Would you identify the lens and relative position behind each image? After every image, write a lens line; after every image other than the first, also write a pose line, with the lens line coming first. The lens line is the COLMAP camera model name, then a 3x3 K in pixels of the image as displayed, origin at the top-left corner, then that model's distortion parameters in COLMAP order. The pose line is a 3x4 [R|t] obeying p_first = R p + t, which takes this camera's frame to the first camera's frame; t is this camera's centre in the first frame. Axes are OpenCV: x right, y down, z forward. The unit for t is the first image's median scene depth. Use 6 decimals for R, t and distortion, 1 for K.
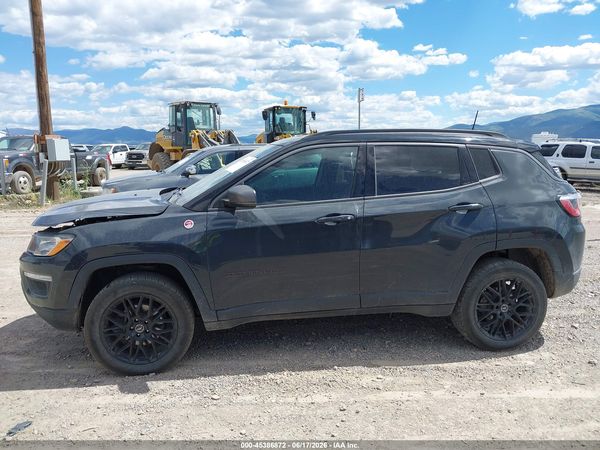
lens RADIAL K [[492.5, 0, 300.0], [0, 492.5, 225.0], [0, 0, 1]] dist [-0.003680, 0.003871]
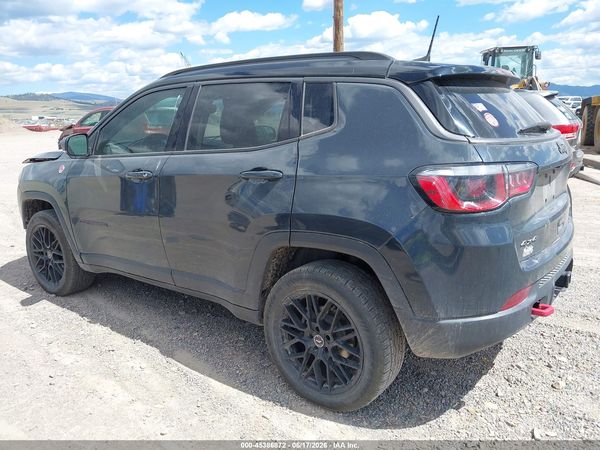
lens RADIAL K [[492.5, 0, 300.0], [0, 492.5, 225.0], [0, 0, 1]] dist [-0.003680, 0.003871]
pose [[0.683907, 0.148890, -0.714215, 0.148308], [-0.089450, 0.988681, 0.120452, -0.009139], [0.724065, -0.018492, 0.689484, 0.100036]]
